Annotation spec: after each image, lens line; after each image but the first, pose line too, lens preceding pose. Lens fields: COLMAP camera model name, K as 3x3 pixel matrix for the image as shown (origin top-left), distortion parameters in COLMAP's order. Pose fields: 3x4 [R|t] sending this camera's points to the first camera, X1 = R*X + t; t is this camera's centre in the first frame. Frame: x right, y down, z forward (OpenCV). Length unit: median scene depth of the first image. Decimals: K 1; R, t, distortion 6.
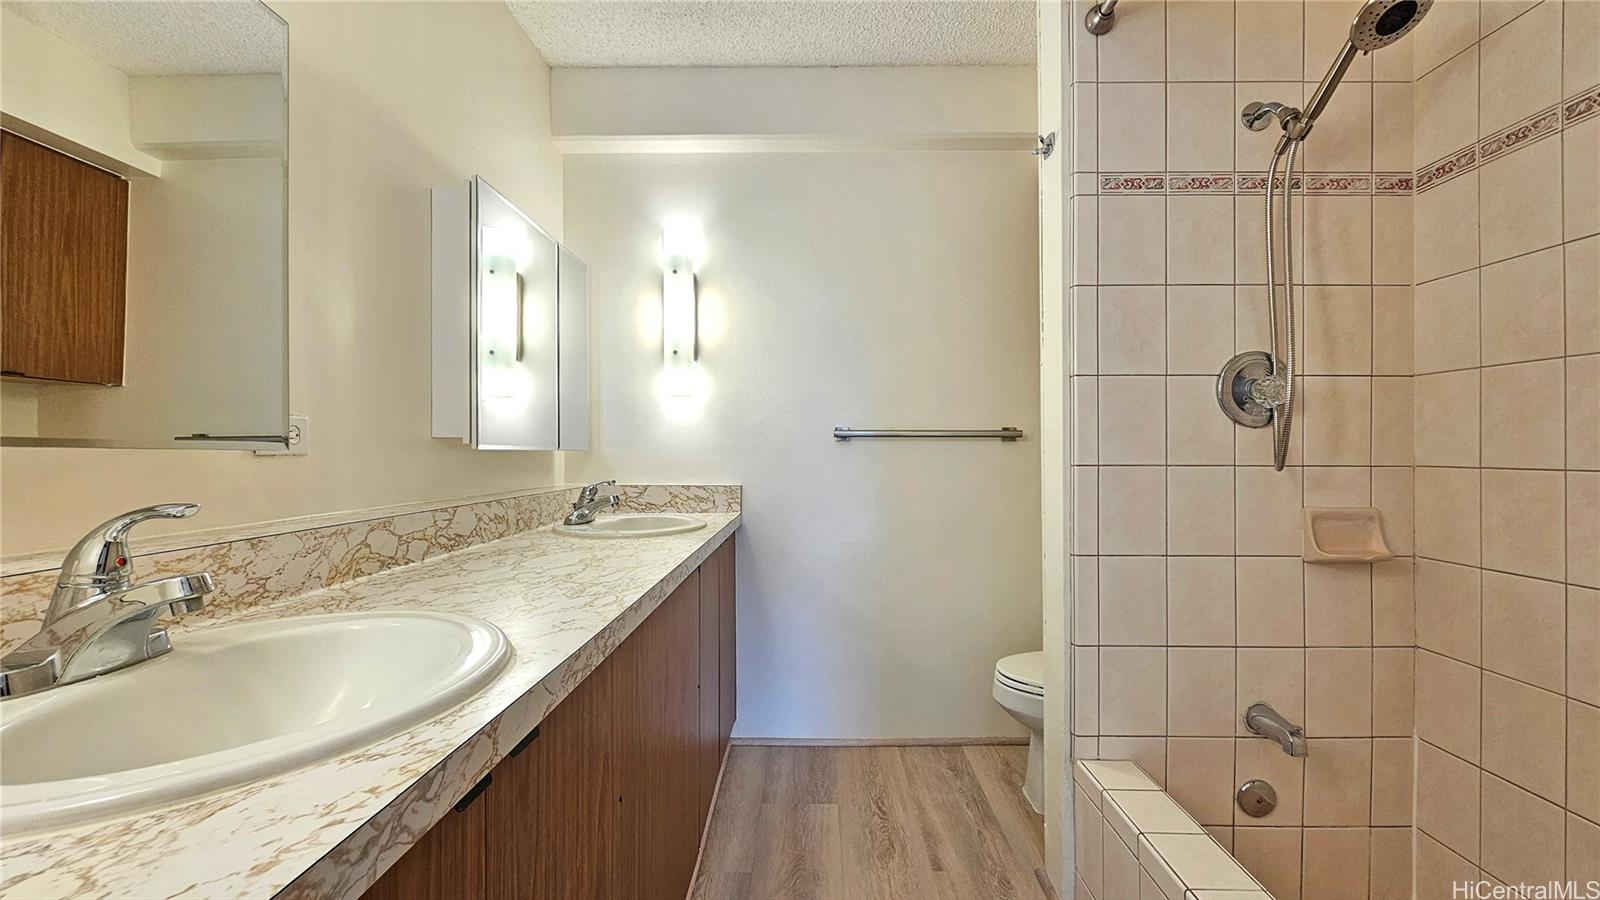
lens RADIAL K [[652.8, 0, 880.9], [0, 652.8, 446.9], [0, 0, 1]] dist [-0.003204, 0.000462]
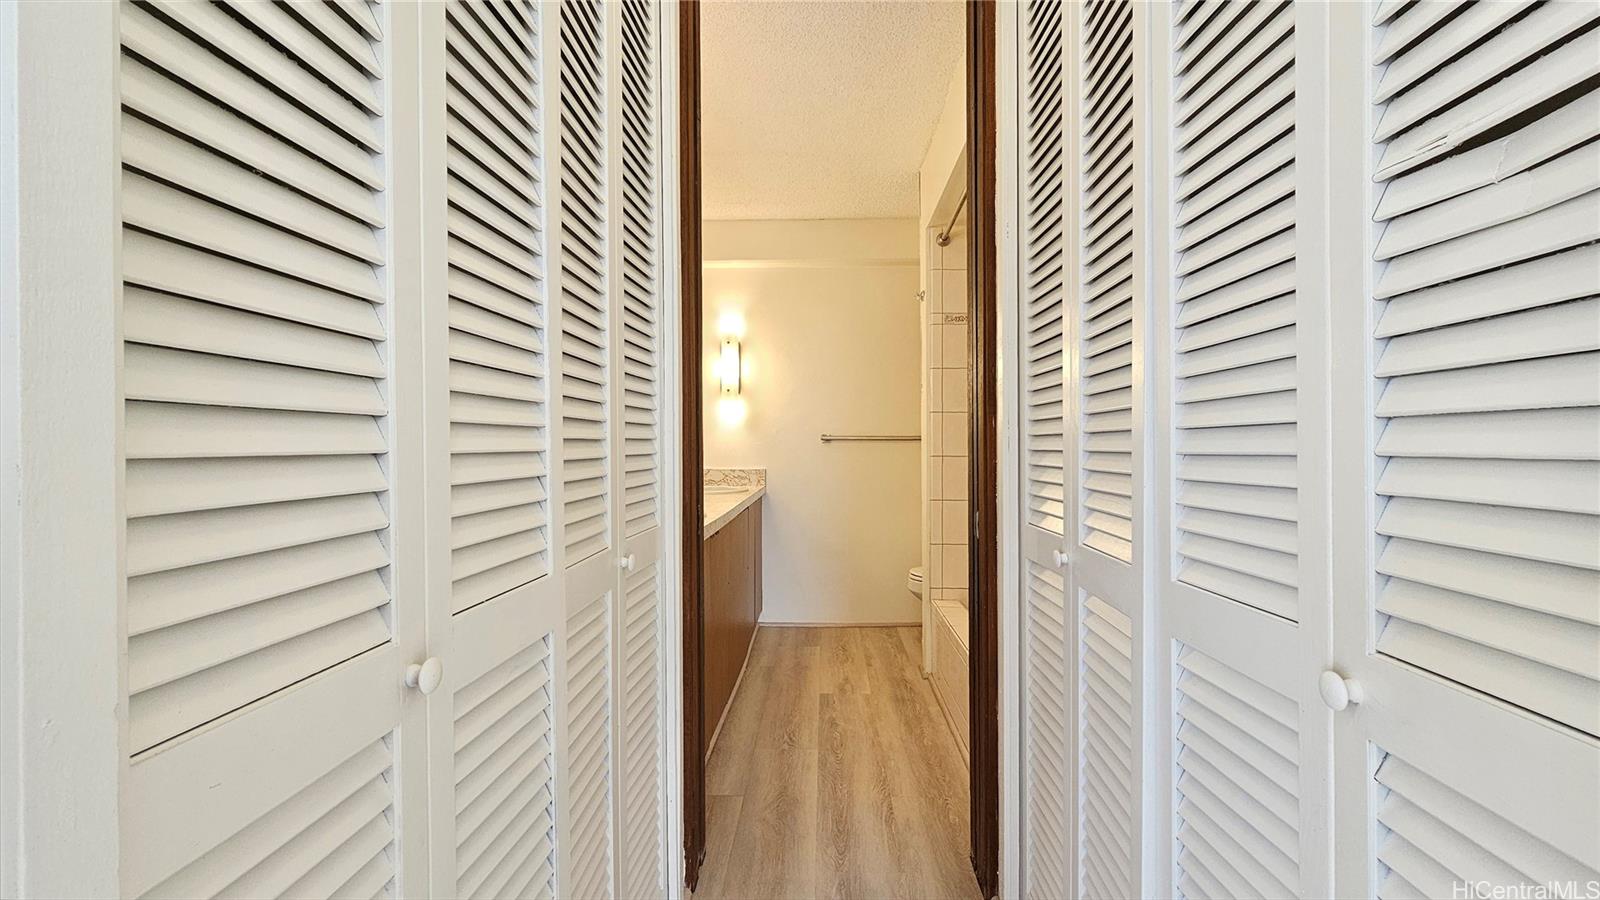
lens RADIAL K [[652.8, 0, 799.3], [0, 652.8, 448.4], [0, 0, 1]] dist [-0.003204, 0.000462]
pose [[0.990380, 0.004619, -0.138294, 0.106147], [-0.004139, 0.999984, 0.003757, 0.000160], [0.138309, -0.003148, 0.990384, -0.676234]]
